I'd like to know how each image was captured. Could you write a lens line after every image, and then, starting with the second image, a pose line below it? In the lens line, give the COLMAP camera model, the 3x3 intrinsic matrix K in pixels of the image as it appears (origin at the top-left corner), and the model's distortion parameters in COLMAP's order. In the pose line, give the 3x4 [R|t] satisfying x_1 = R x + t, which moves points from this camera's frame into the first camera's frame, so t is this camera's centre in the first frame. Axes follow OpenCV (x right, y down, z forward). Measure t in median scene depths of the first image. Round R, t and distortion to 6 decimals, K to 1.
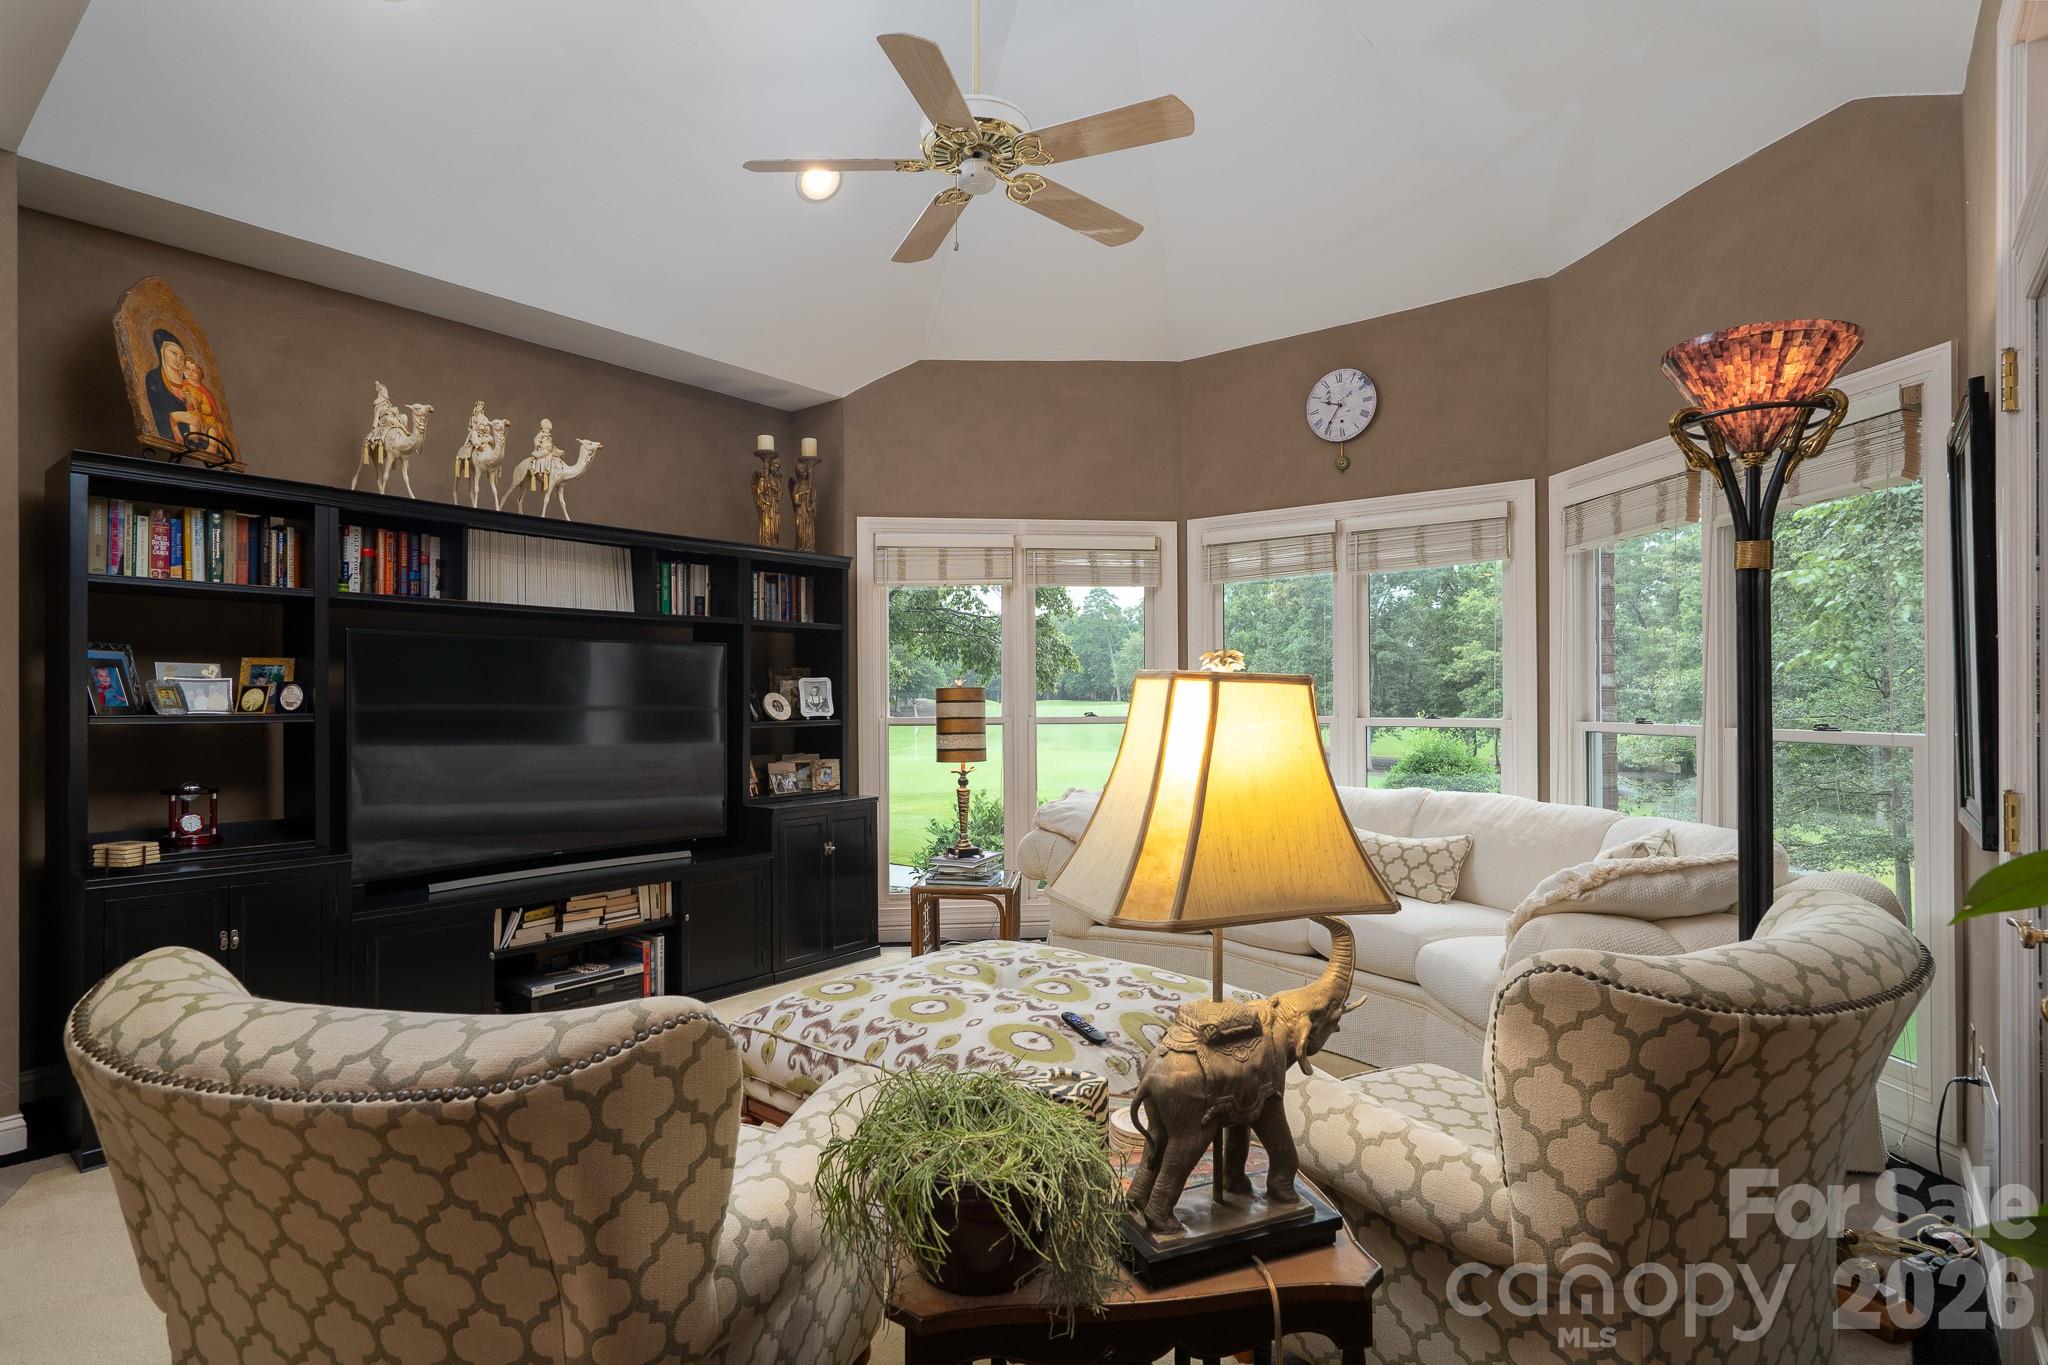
lens RADIAL K [[1033.8, 0, 1012.4], [0, 1033.8, 681.6], [0, 0, 1]] dist [0.000135, 0.000804]
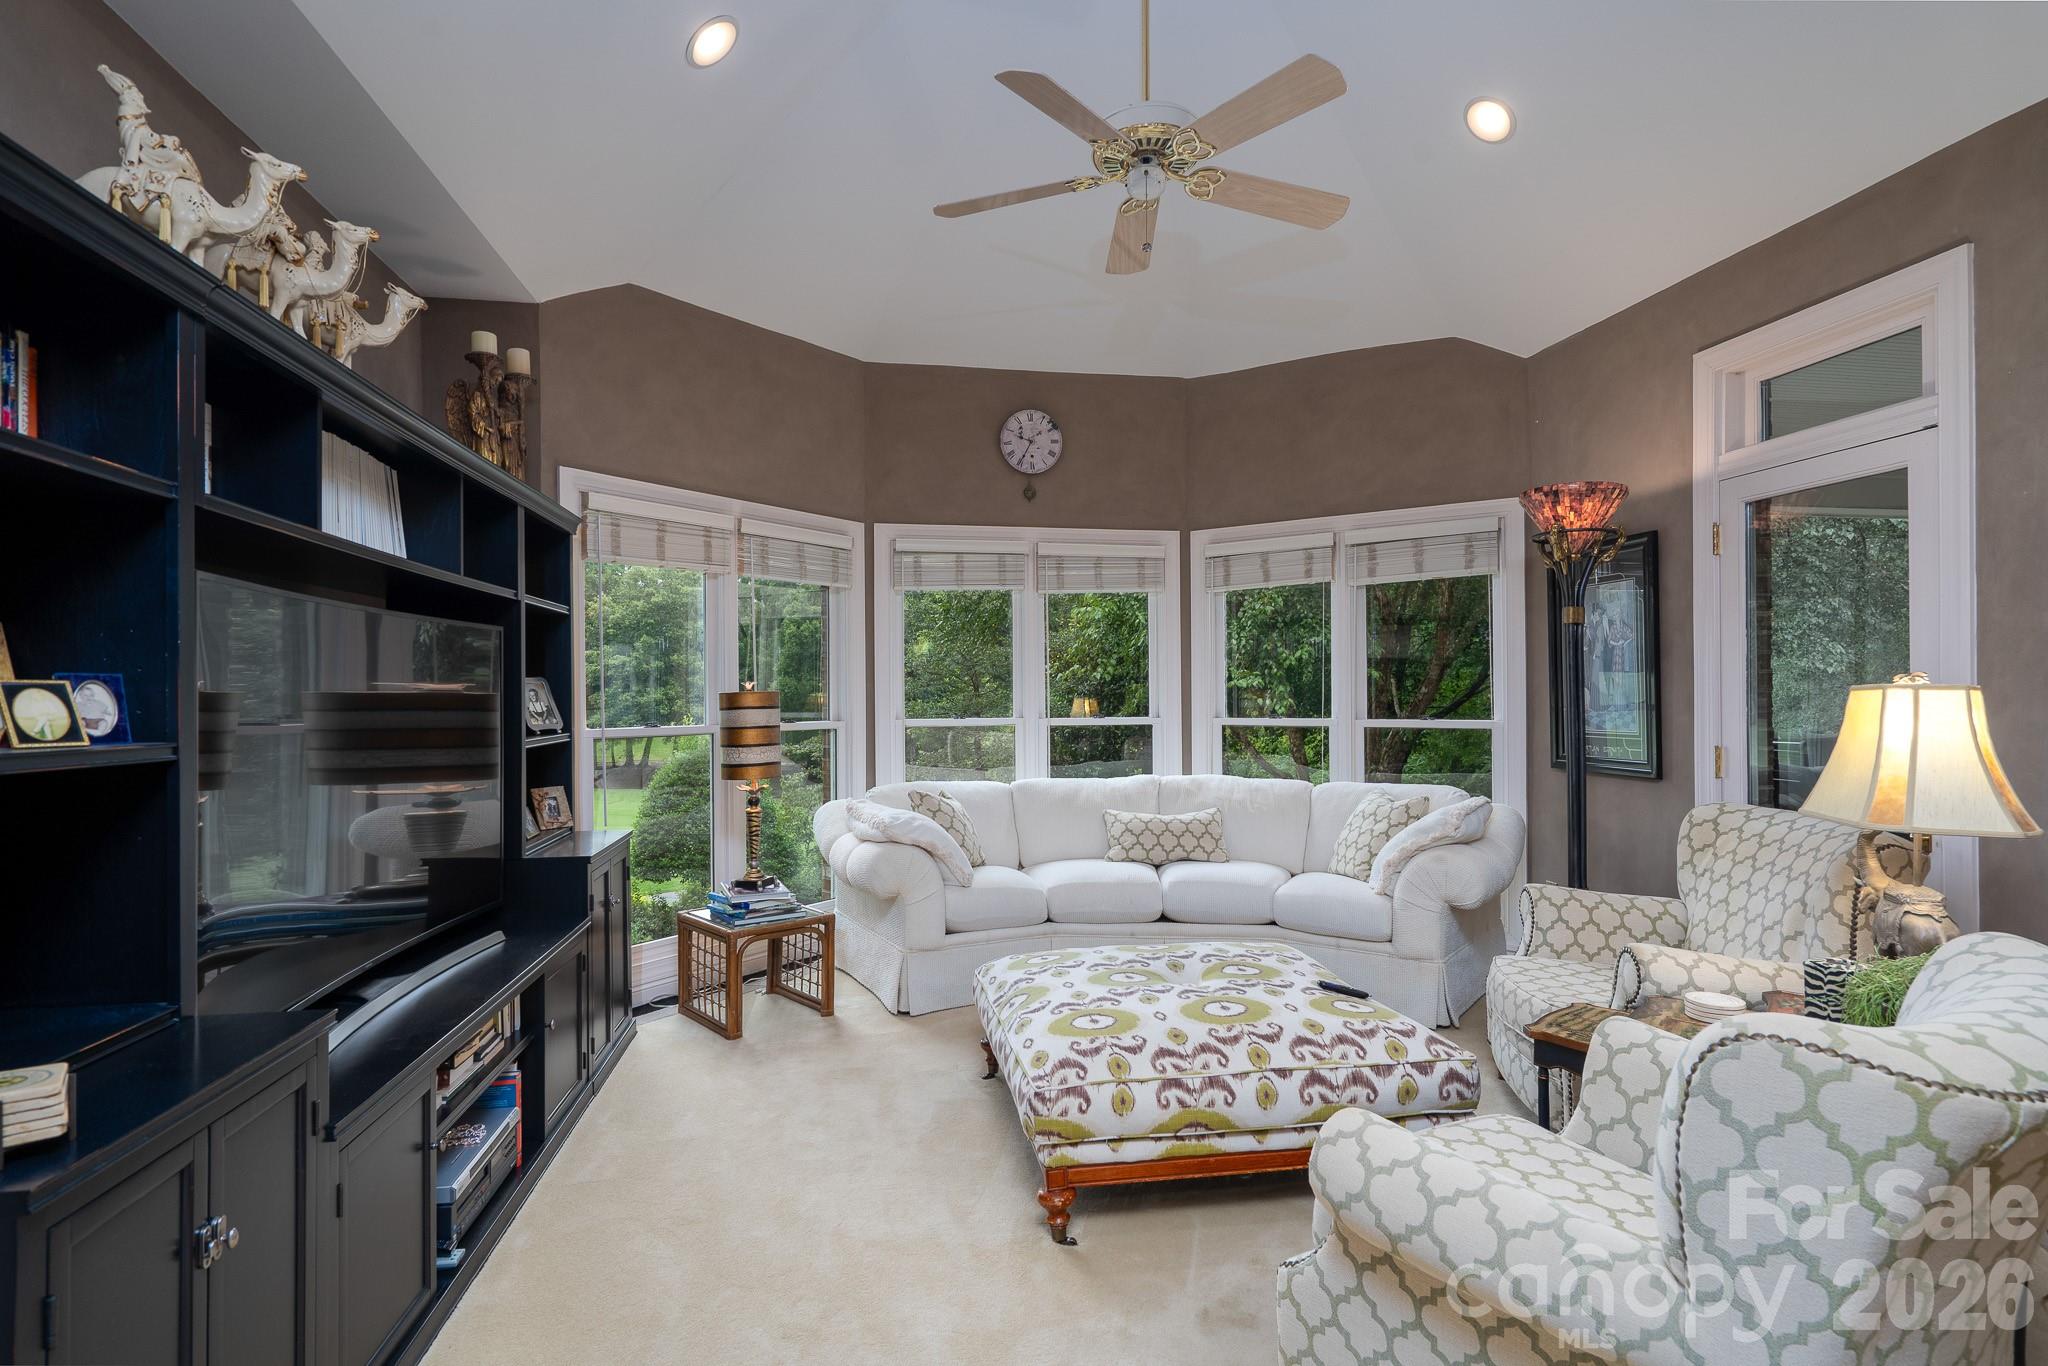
lens RADIAL K [[1033.8, 0, 1006.5], [0, 1033.8, 690.0], [0, 0, 1]] dist [0.000135, 0.000804]
pose [[0.658733, 0.002080, 0.752374, -0.616787], [-0.006183, 0.999977, 0.002649, 0.000642], [-0.752352, -0.006397, 0.658730, 0.310253]]
